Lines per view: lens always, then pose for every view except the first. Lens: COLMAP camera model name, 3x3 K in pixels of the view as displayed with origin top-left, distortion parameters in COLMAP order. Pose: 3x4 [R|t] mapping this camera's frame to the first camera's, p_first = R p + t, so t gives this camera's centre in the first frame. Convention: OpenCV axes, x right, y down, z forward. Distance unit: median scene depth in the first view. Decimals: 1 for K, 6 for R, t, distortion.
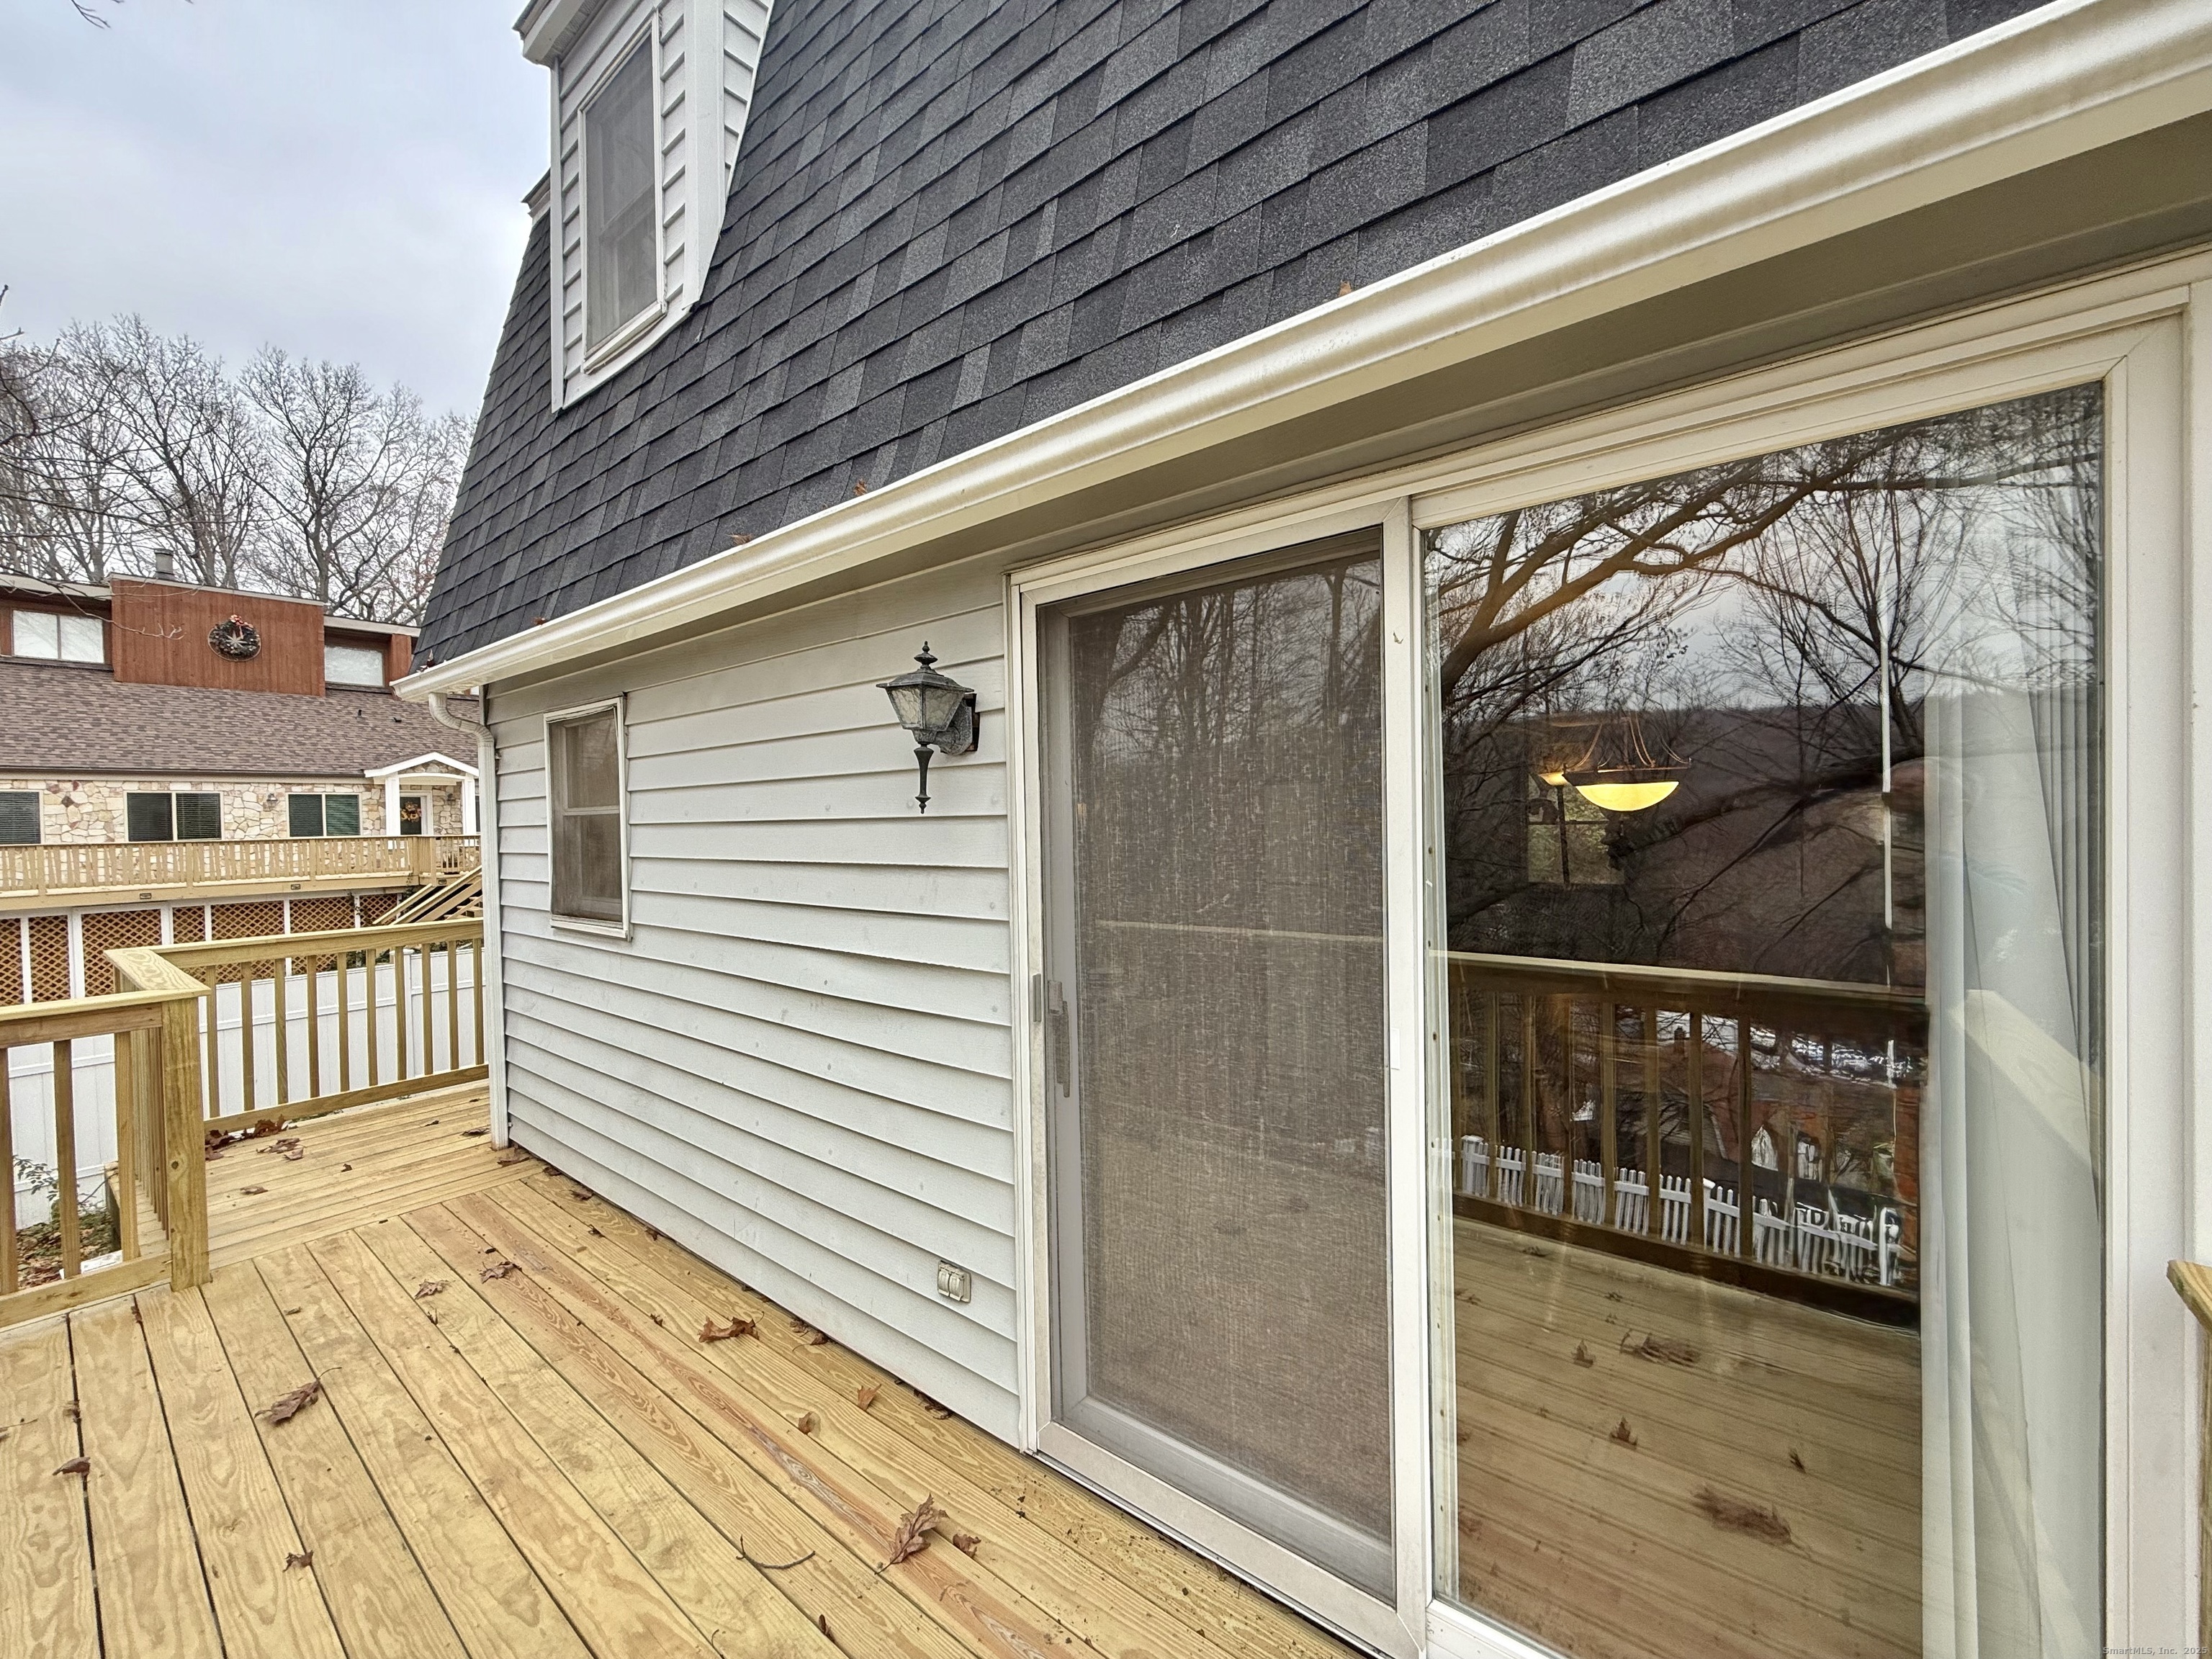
lens RADIAL K [[872.7, 0, 1103.7], [0, 872.7, 821.3], [0, 0, 1]] dist [0.001271, 0.000075]
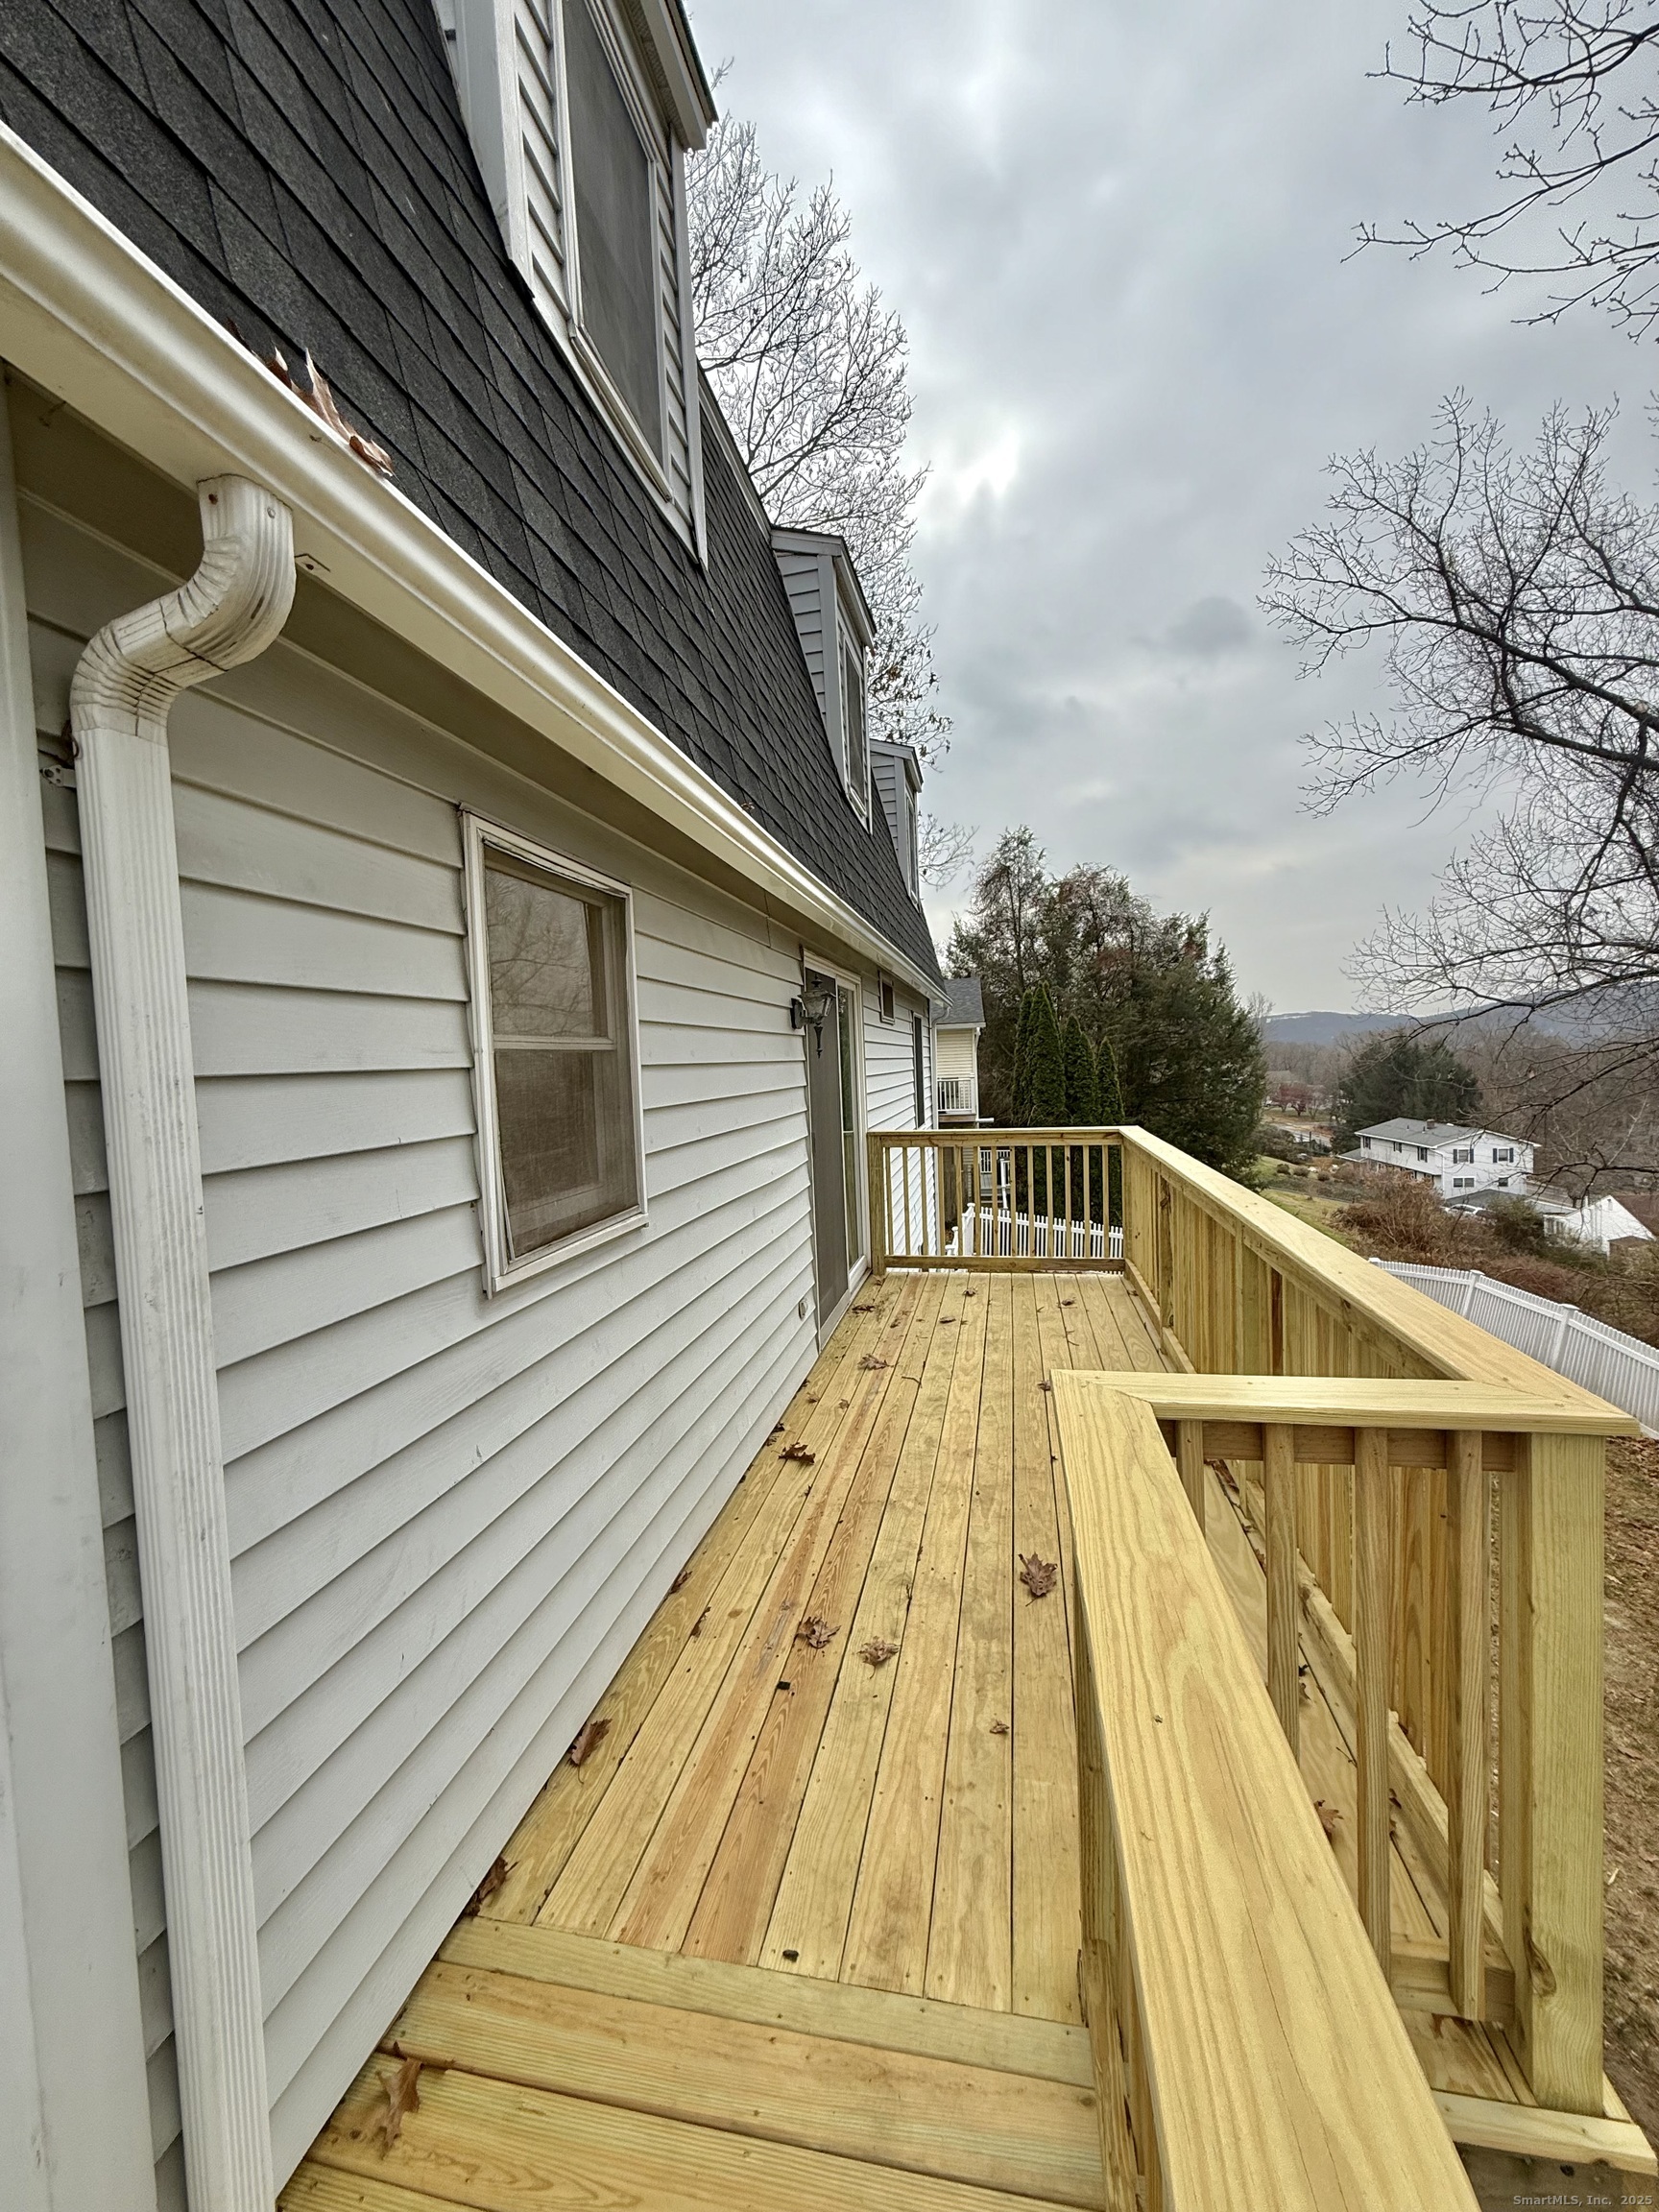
lens RADIAL K [[872.7, 0, 827.8], [0, 872.7, 1106.0], [0, 0, 1]] dist [0.001271, 0.000075]
pose [[-0.450028, -0.001977, 0.893012, -1.550977], [0.061095, 0.997586, 0.032997, 0.028612], [-0.890922, 0.069408, -0.448821, 1.460536]]
